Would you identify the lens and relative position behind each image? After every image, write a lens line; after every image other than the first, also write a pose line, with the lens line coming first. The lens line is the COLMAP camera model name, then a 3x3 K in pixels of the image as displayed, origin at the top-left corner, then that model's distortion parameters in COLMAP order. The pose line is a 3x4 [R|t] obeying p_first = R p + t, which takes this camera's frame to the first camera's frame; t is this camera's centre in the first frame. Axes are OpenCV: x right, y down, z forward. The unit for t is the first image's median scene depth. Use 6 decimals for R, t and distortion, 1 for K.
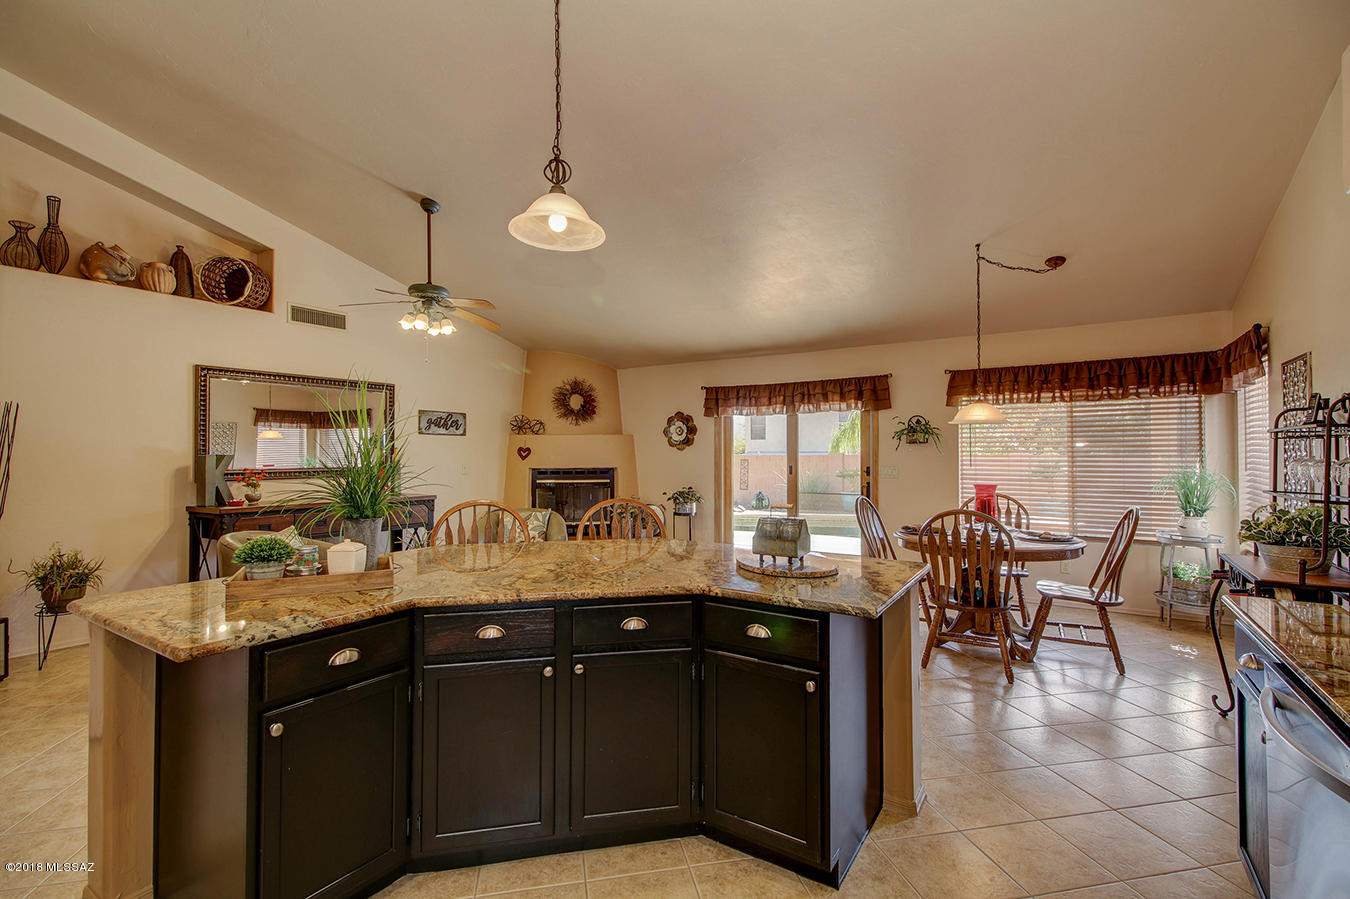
lens RADIAL K [[619.9, 0, 672.7], [0, 619.9, 444.8], [0, 0, 1]] dist [0.027312, -0.013553]
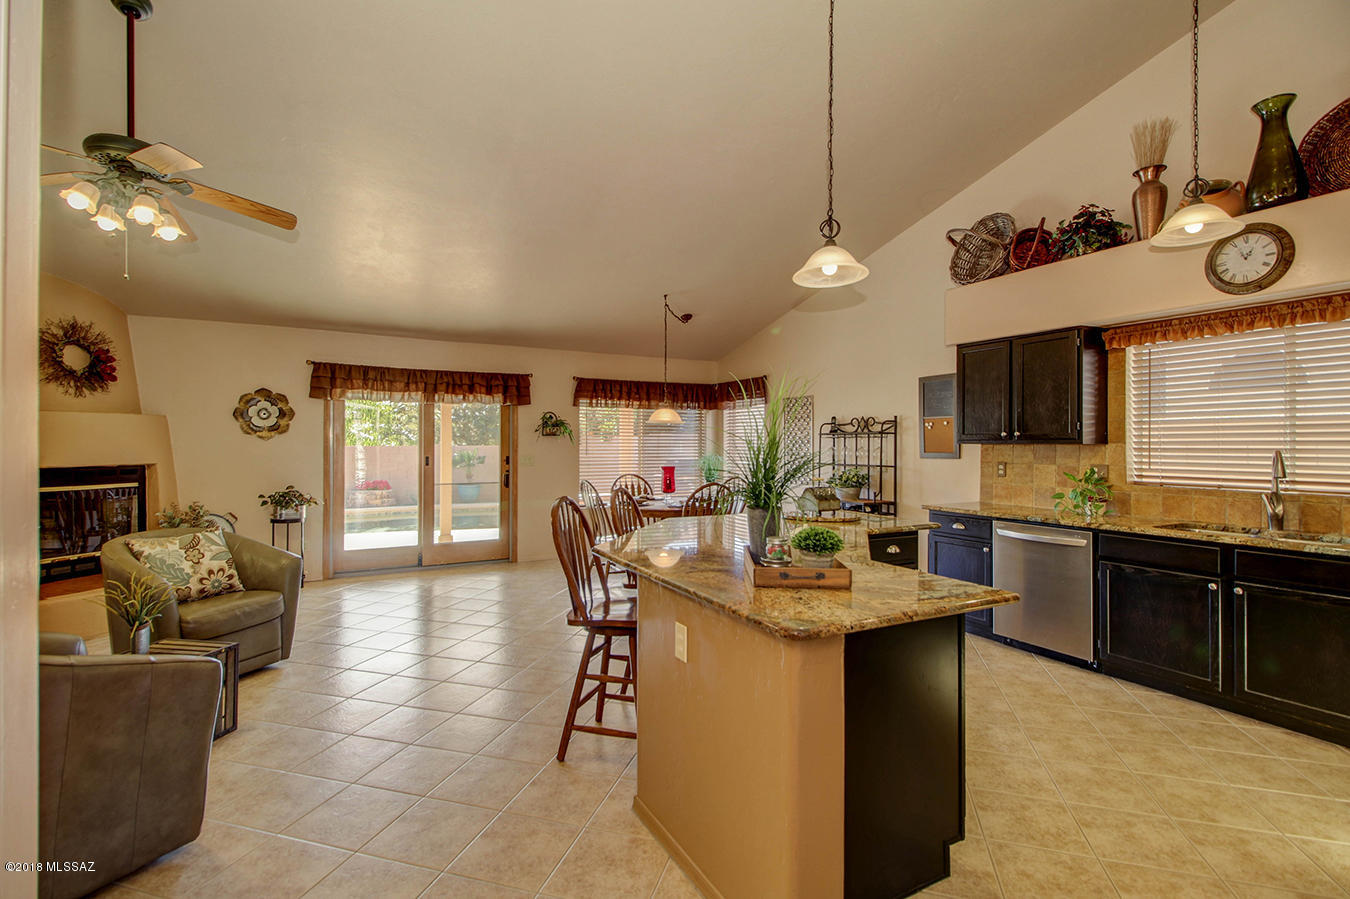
lens RADIAL K [[619.9, 0, 672.7], [0, 619.9, 444.8], [0, 0, 1]] dist [0.027312, -0.013553]
pose [[0.484367, 0.005067, 0.874850, -0.455663], [-0.014231, 0.999897, 0.002088, 0.007435], [-0.874749, -0.013462, 0.484389, 0.204371]]
